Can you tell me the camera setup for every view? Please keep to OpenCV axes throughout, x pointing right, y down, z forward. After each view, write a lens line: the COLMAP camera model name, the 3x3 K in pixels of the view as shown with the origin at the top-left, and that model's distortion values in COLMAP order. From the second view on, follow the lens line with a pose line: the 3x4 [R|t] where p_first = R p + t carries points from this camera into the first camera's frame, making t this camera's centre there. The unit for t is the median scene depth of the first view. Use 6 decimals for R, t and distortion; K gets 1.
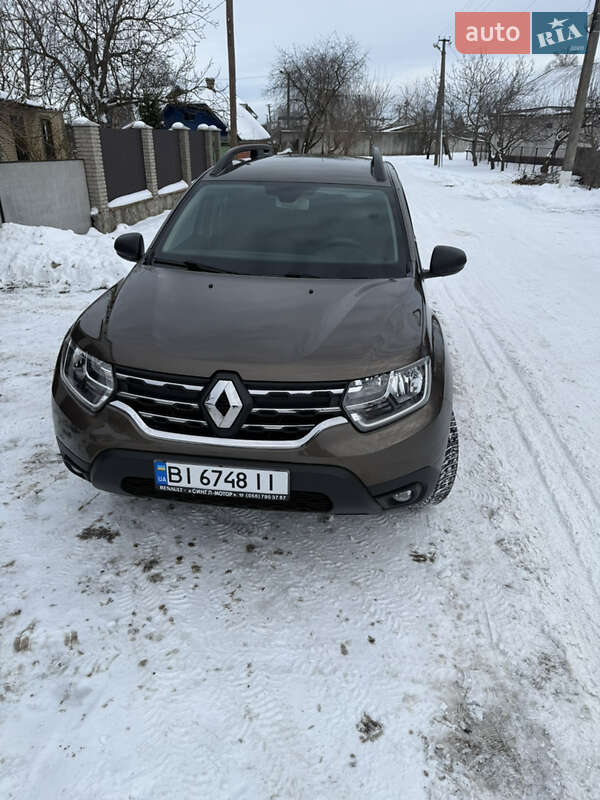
lens RADIAL K [[563.1, 0, 269.4], [0, 563.1, 401.1], [0, 0, 1]] dist [0.021011, -0.000354]
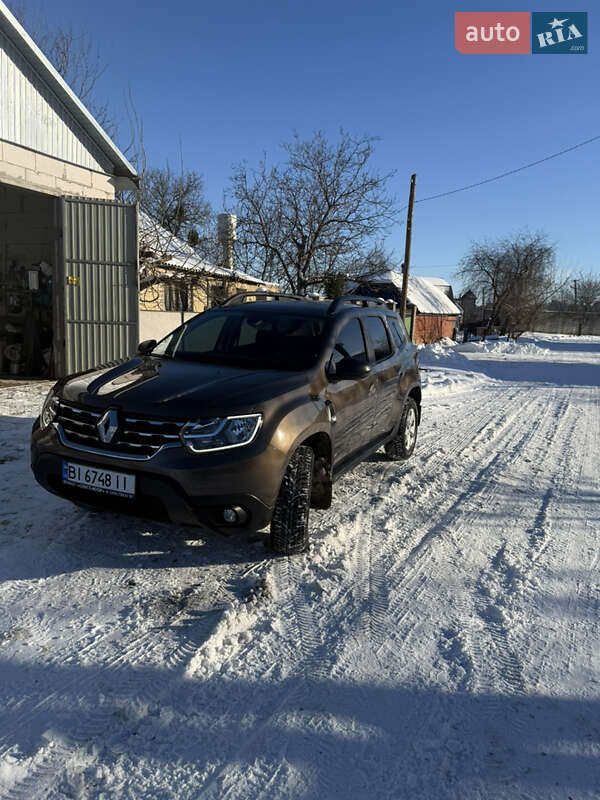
lens RADIAL K [[554.7, 0, 297.2], [0, 554.7, 398.0], [0, 0, 1]] dist [0.111551, -0.195441]
pose [[0.949789, 0.077844, -0.303054, 0.807690], [-0.160440, 0.952700, -0.258111, 0.229550], [0.268628, 0.293772, 0.917353, -0.226619]]
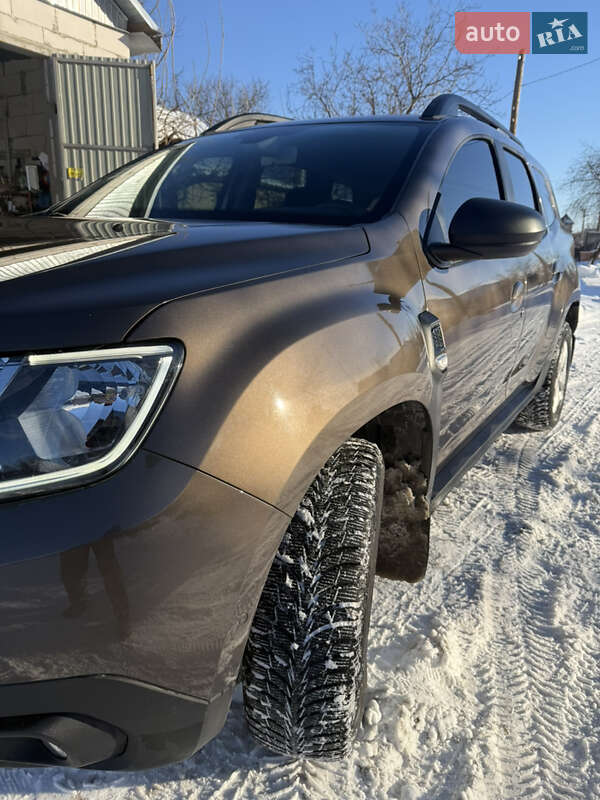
lens RADIAL K [[575.3, 0, 303.5], [0, 575.3, 396.4], [0, 0, 1]] dist [0.023326, -0.033278]
pose [[0.906934, 0.123450, -0.402779, 0.523149], [-0.191237, 0.972557, -0.132521, -0.018383], [0.375366, 0.197214, 0.905653, 0.764634]]
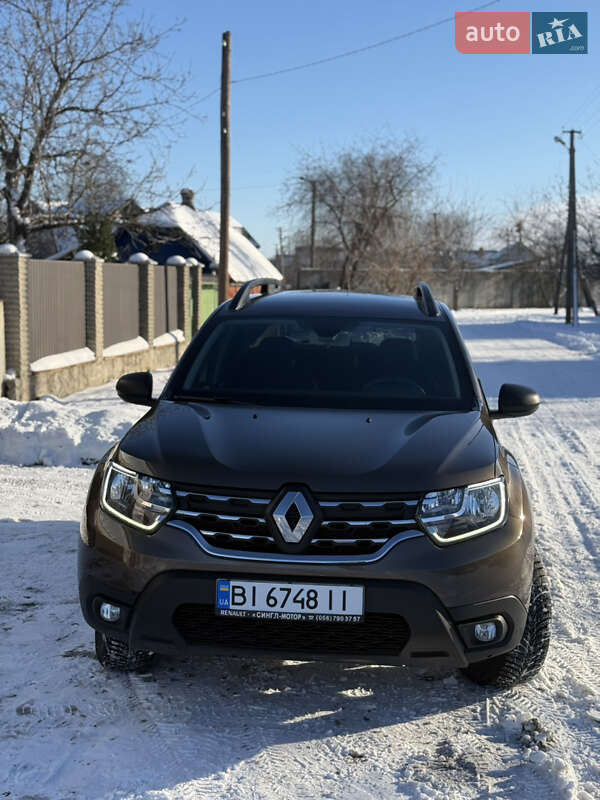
lens RADIAL K [[1101.6, 0, 300.0], [0, 1101.6, 400.0], [0, 0, 1]] dist [0.134384, -0.035056]
pose [[0.999708, 0.002281, 0.024044, -0.112248], [0.005572, 0.946889, -0.321514, 0.410554], [-0.023500, 0.321554, 0.946600, -0.813200]]
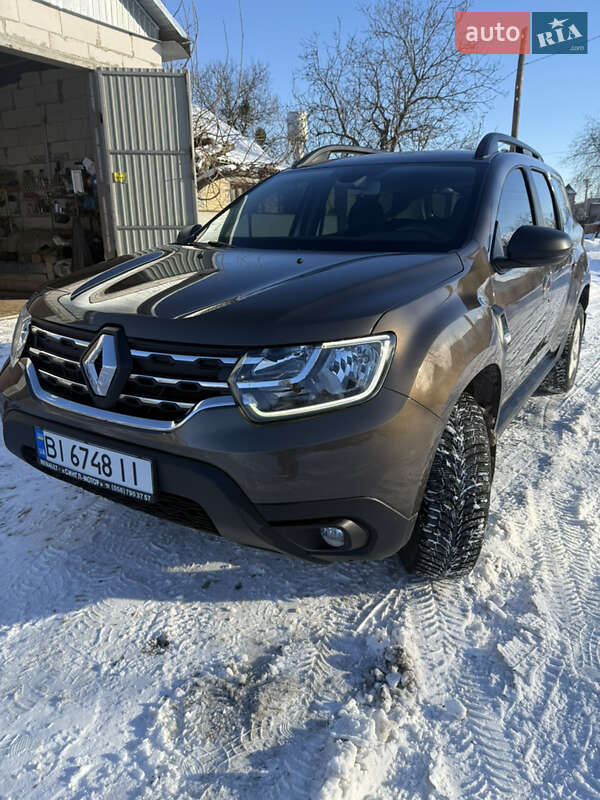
lens RADIAL K [[570.3, 0, 296.3], [0, 570.3, 400.7], [0, 0, 1]] dist [0.030441, -0.039068]
pose [[0.902563, 0.112121, -0.415704, 0.493192], [-0.163814, 0.982310, -0.090726, 0.081638], [0.398178, 0.149984, 0.904964, 0.381661]]
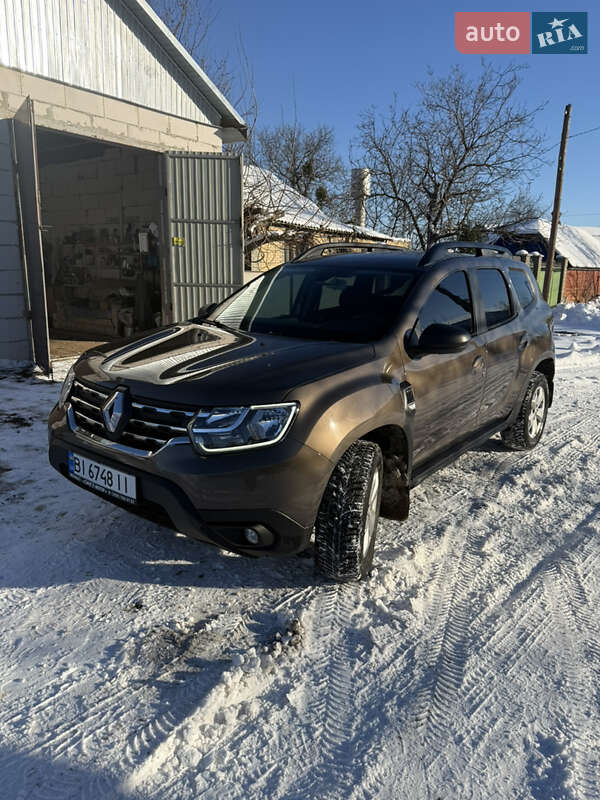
lens RADIAL K [[564.0, 0, 299.1], [0, 564.0, 394.2], [0, 0, 1]] dist [0.044528, -0.064513]
pose [[0.854531, 0.121503, -0.504990, 0.835835], [-0.228372, 0.961125, -0.155194, 0.065529], [0.466502, 0.247943, 0.849058, 0.153968]]
